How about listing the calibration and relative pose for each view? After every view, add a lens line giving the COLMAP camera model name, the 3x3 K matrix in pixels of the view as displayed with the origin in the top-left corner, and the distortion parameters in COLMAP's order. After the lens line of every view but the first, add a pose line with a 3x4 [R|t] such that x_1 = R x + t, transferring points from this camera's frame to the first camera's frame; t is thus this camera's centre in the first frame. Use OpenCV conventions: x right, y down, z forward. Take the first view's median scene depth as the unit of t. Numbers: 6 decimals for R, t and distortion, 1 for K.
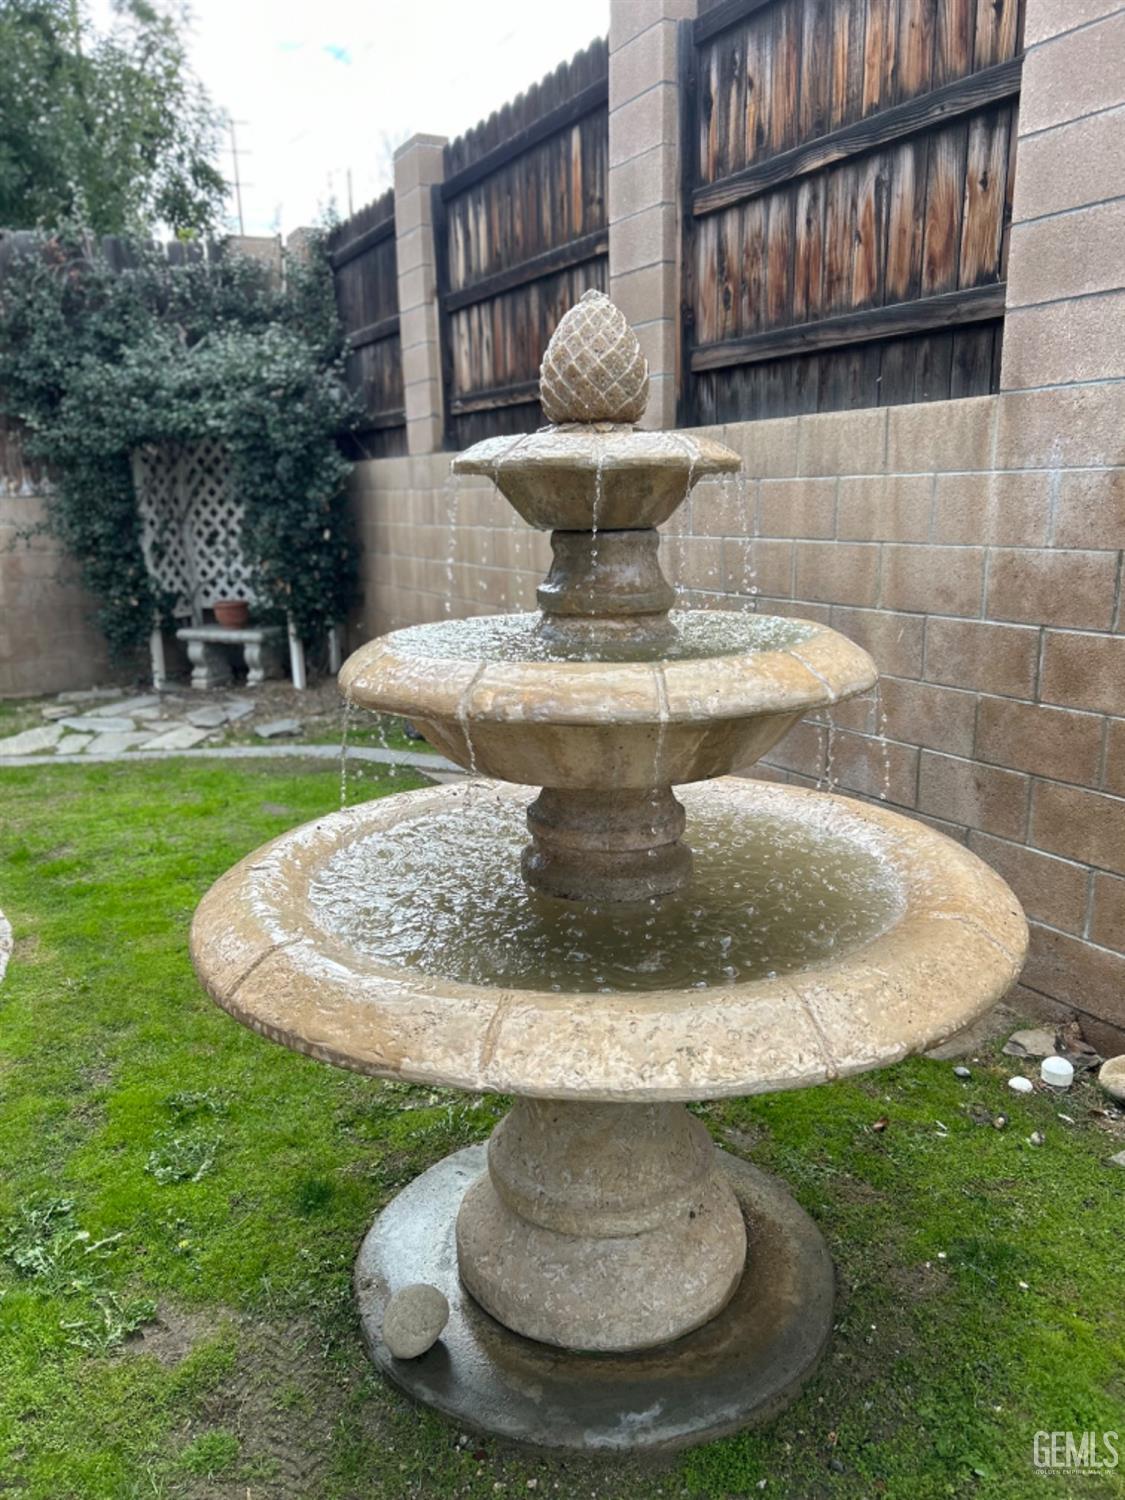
lens RADIAL K [[1159.1, 0, 562.5], [0, 1159.1, 750.0], [0, 0, 1]] dist [-0.033515, 0.001223]
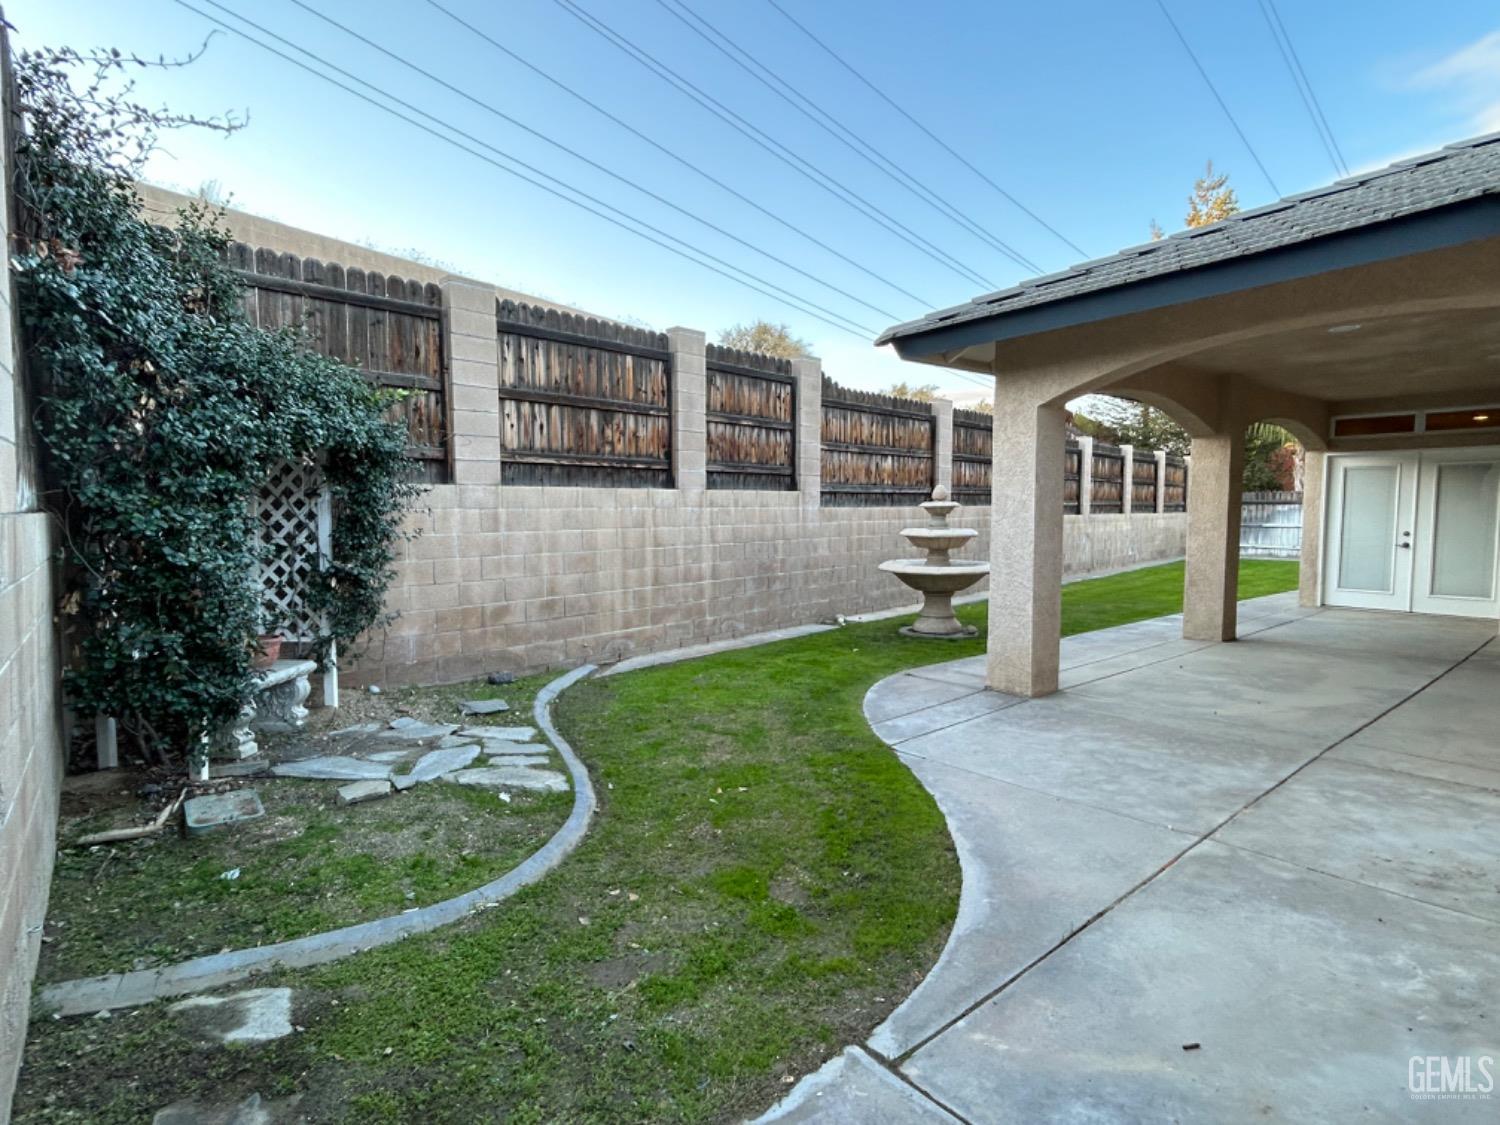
lens RADIAL K [[741.4, 0, 750.0], [0, 741.4, 562.5], [0, 0, 1]] dist [0.000140, 0.000001]
pose [[-0.308646, -0.036896, 0.950461, -1.829239], [0.217872, 0.969939, 0.108402, -0.298161], [-0.925889, 0.240536, -0.291329, 1.596550]]
